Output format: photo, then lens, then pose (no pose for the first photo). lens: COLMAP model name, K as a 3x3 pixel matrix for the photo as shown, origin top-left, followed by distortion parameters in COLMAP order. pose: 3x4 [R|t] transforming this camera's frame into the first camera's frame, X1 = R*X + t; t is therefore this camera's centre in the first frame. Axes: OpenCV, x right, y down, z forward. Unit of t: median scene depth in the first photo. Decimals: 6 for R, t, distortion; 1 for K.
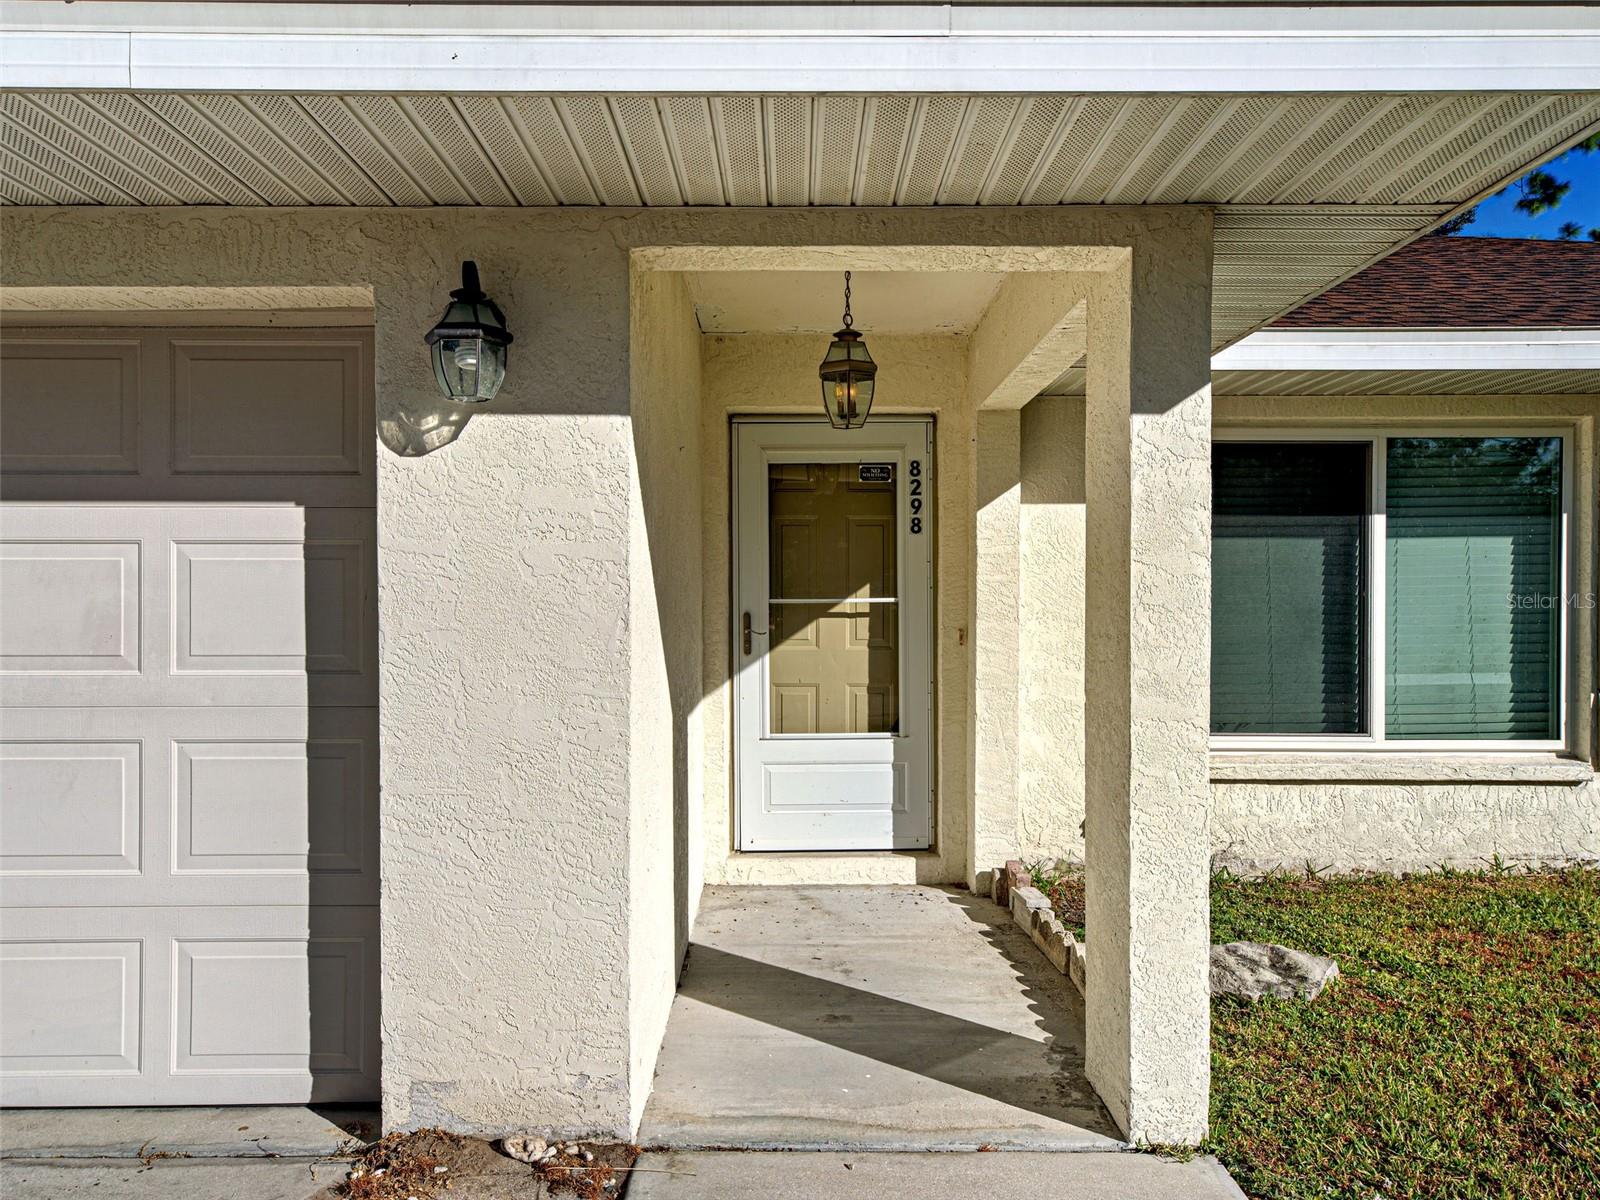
lens RADIAL K [[1025.4, 0, 800.0], [0, 1025.4, 600.0], [0, 0, 1]] dist [0.007033, 0.001909]
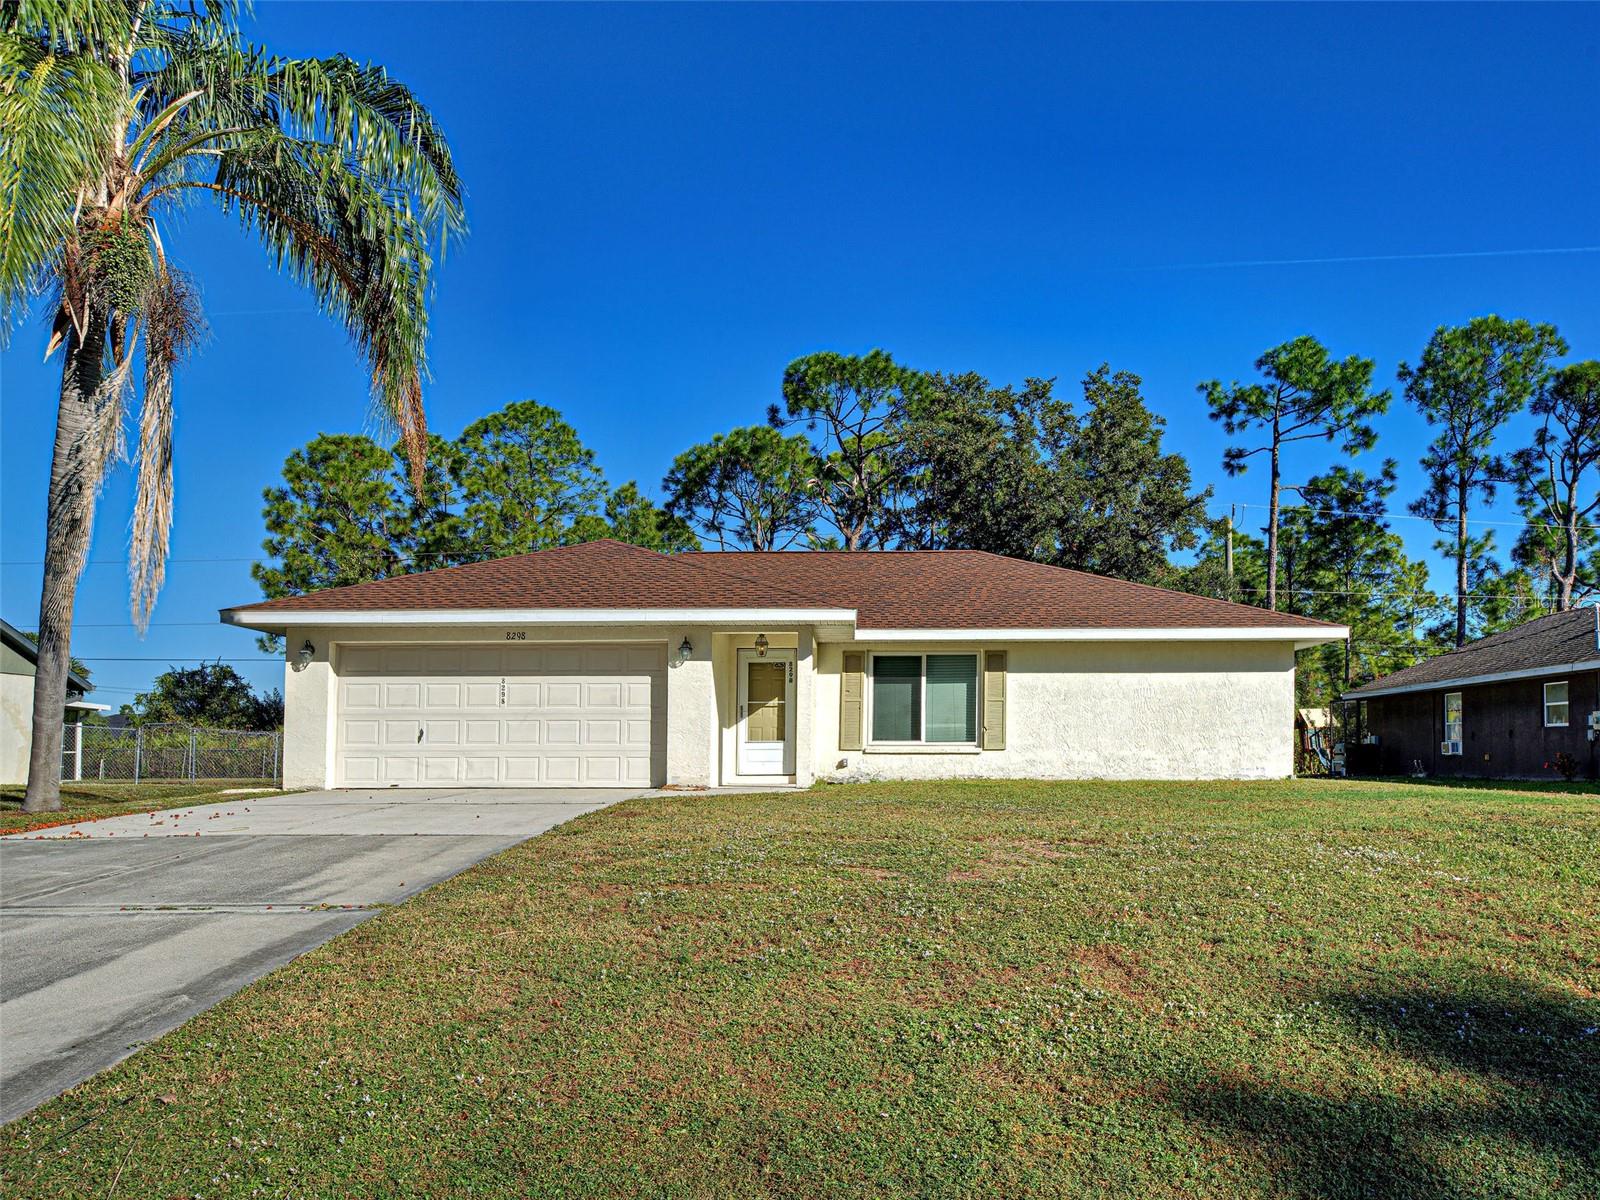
lens RADIAL K [[1025.4, 0, 800.0], [0, 1025.4, 600.0], [0, 0, 1]] dist [0.007033, 0.001909]
pose [[0.998210, -0.008438, -0.059207, 0.354135], [-0.000817, 0.987980, -0.154577, 0.195370], [0.059800, 0.154349, 0.986205, -2.464324]]
